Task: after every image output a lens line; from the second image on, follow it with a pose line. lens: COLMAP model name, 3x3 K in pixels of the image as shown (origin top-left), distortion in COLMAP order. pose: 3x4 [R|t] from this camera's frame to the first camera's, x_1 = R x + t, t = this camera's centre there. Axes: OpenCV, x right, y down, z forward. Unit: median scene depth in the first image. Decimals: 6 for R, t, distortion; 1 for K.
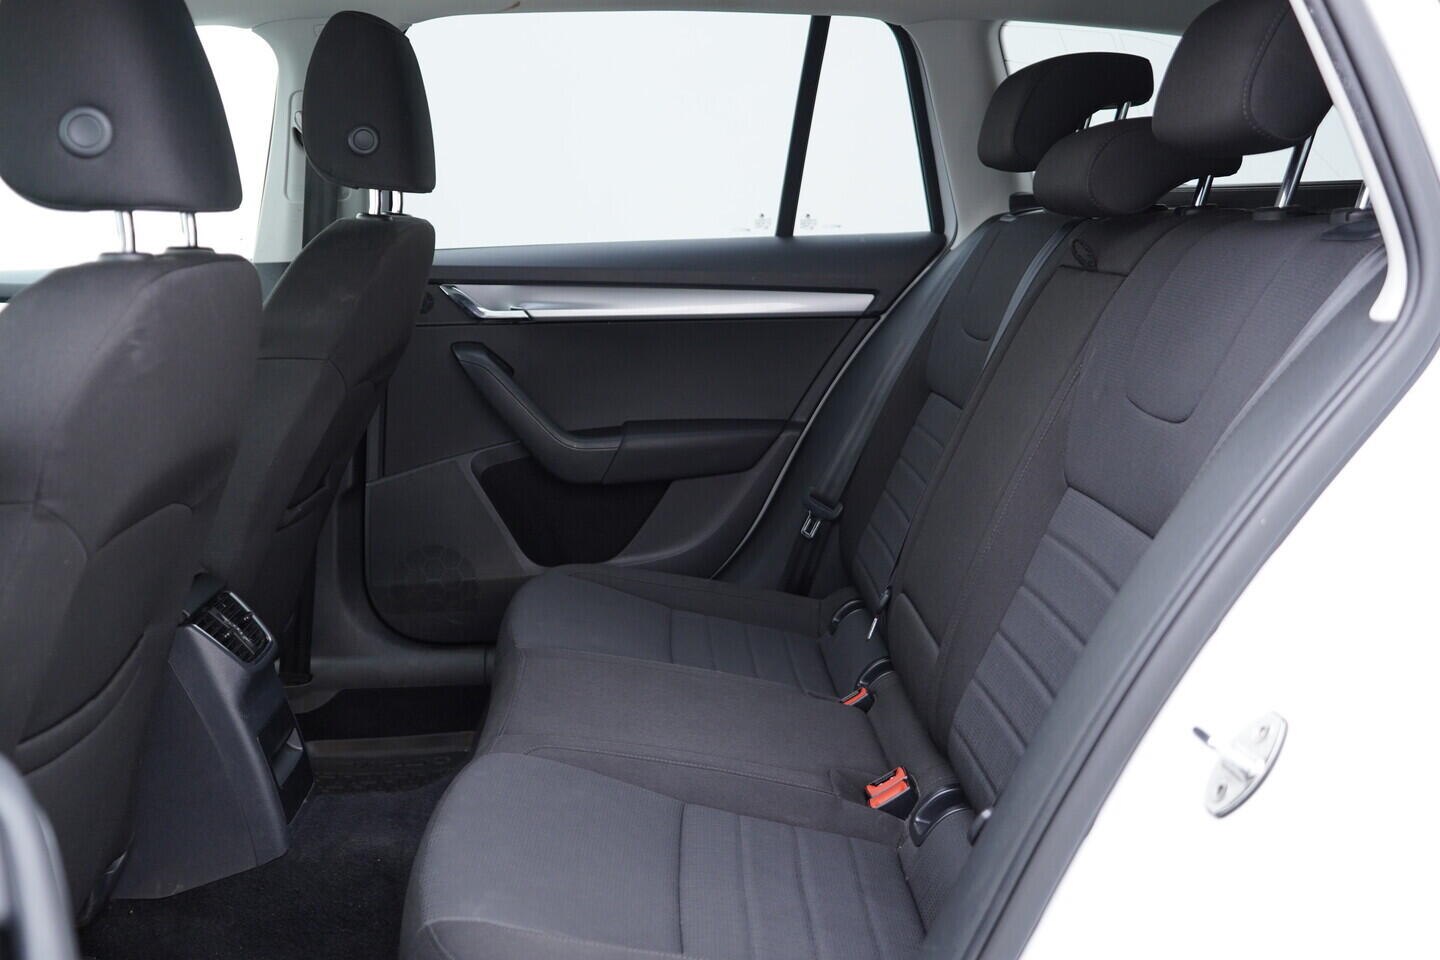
lens RADIAL K [[1478.4, 0, 721.5], [0, 1478.4, 479.7], [0, 0, 1]] dist [-0.002378, 0.000000]
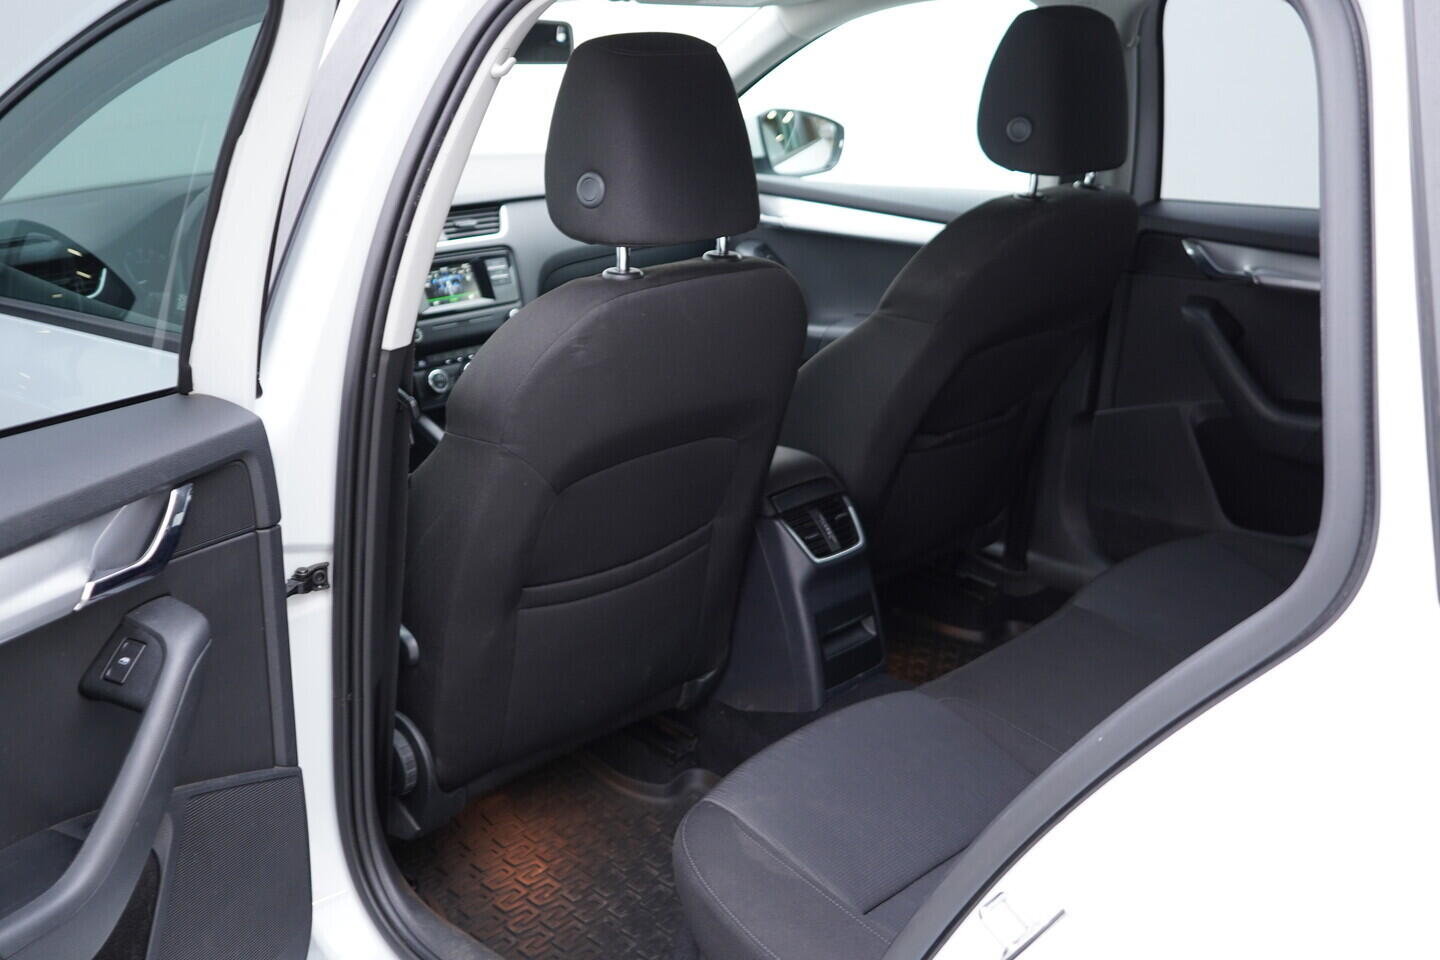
lens RADIAL K [[1478.4, 0, 729.5], [0, 1478.4, 480.3], [0, 0, 1]] dist [-0.002378, 0.000000]
pose [[0.709689, 0.231812, -0.665285, 0.429249], [-0.143759, 0.972098, 0.185363, -0.156616], [0.689691, -0.035910, 0.723212, 0.034742]]
